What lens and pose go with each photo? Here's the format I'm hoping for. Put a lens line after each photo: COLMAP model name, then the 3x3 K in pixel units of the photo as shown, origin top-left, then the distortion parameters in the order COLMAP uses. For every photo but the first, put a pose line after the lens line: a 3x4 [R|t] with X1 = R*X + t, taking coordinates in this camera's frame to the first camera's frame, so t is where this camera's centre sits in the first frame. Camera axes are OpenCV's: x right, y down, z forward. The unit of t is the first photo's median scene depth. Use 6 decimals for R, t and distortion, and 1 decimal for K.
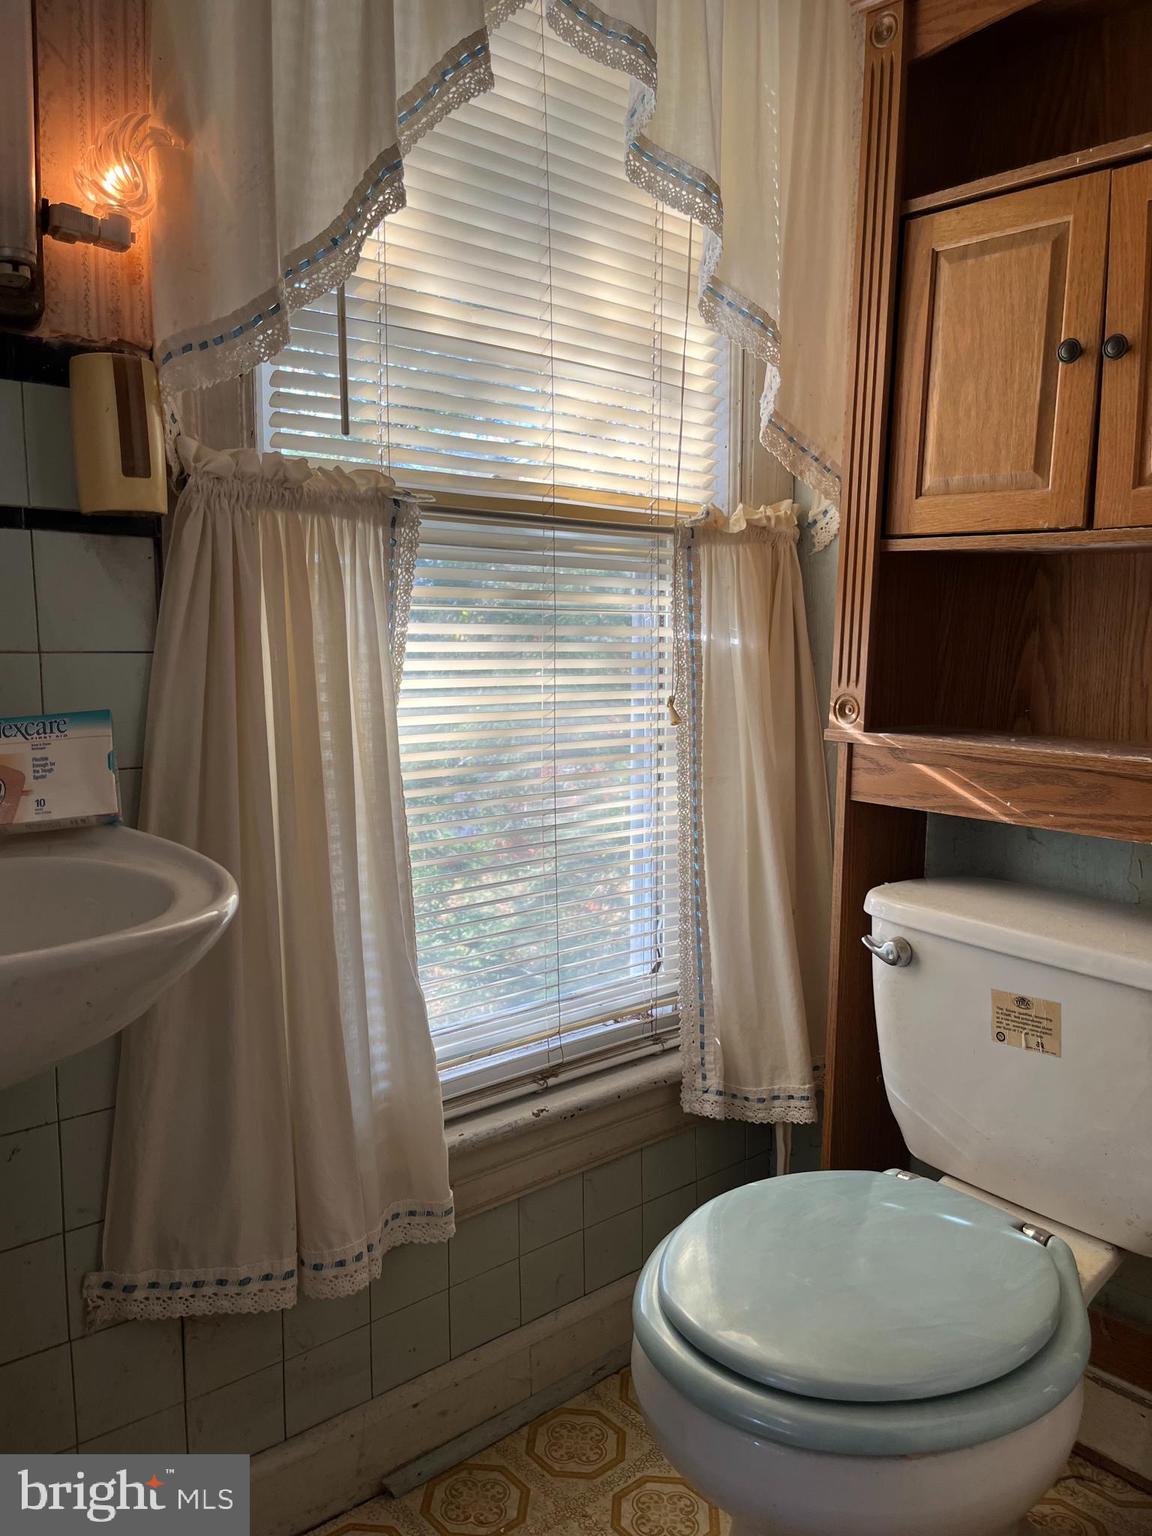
lens RADIAL K [[1159.8, 0, 580.8], [0, 1159.8, 769.4], [0, 0, 1]] dist [0.047755, -0.047453]
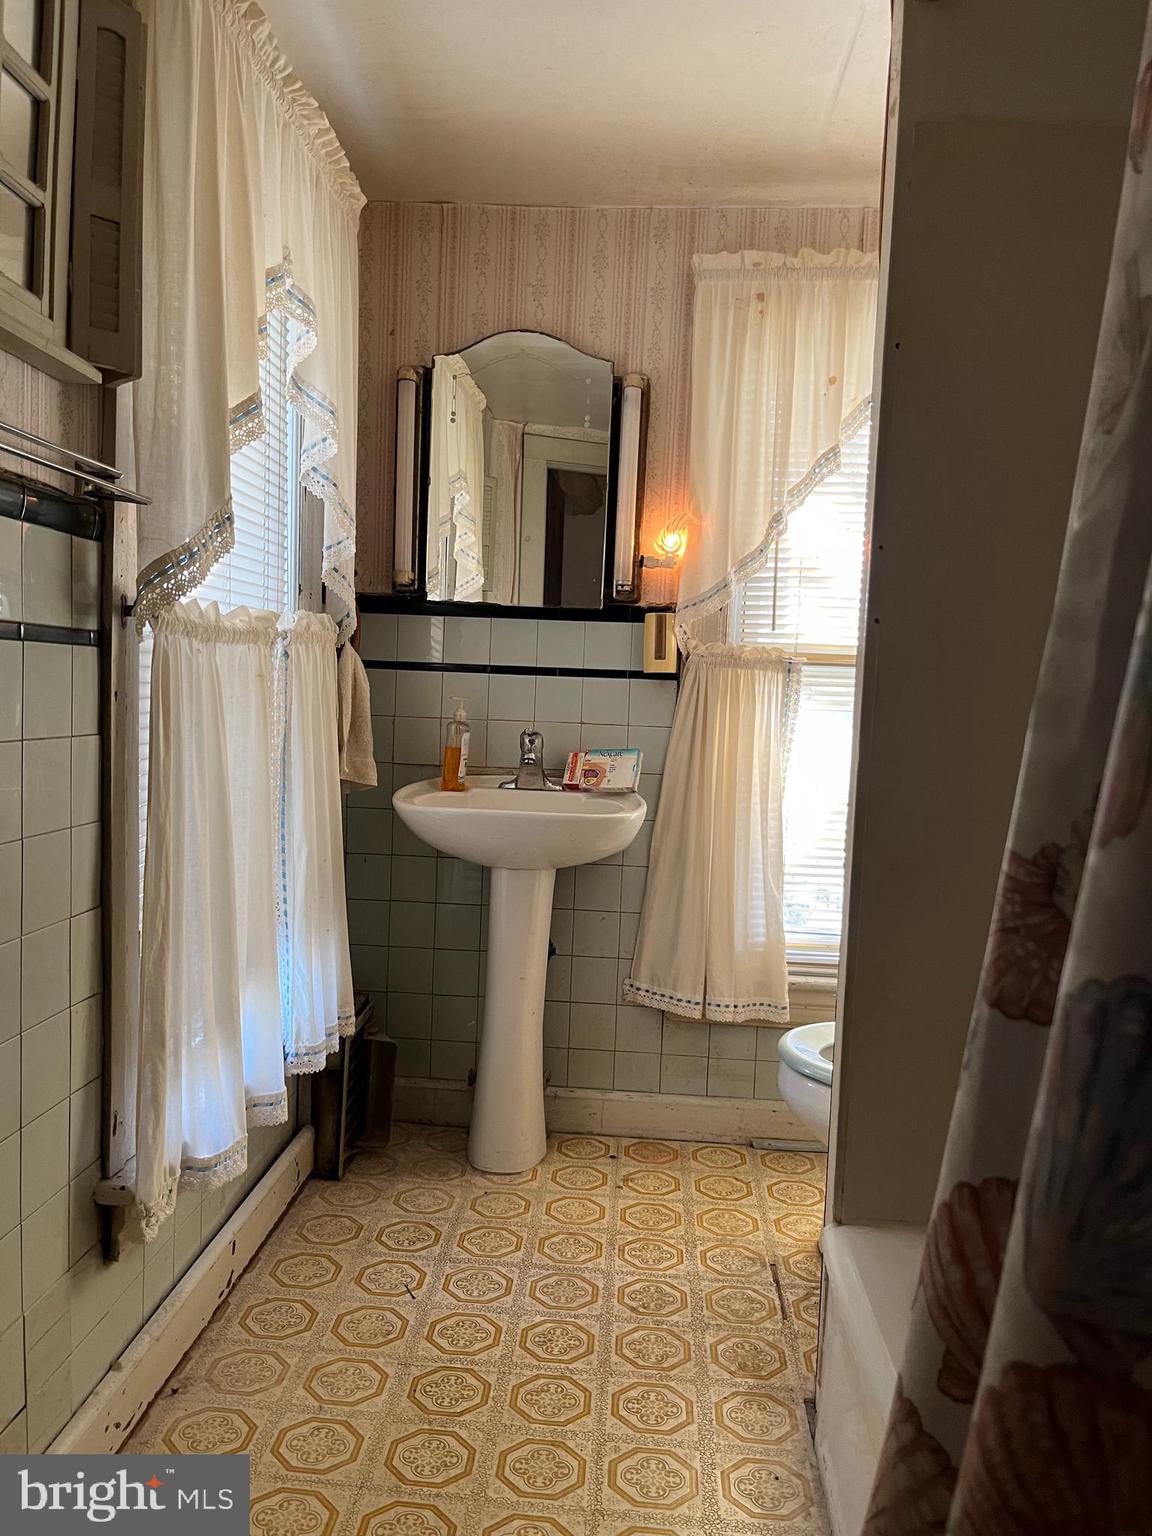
lens RADIAL K [[1159.8, 0, 574.2], [0, 1159.8, 769.4], [0, 0, 1]] dist [0.047755, -0.047453]
pose [[0.714467, 0.071301, -0.696026, 1.158147], [-0.110886, 0.993760, -0.012023, 0.037153], [0.690826, 0.085770, 0.717916, -0.850189]]
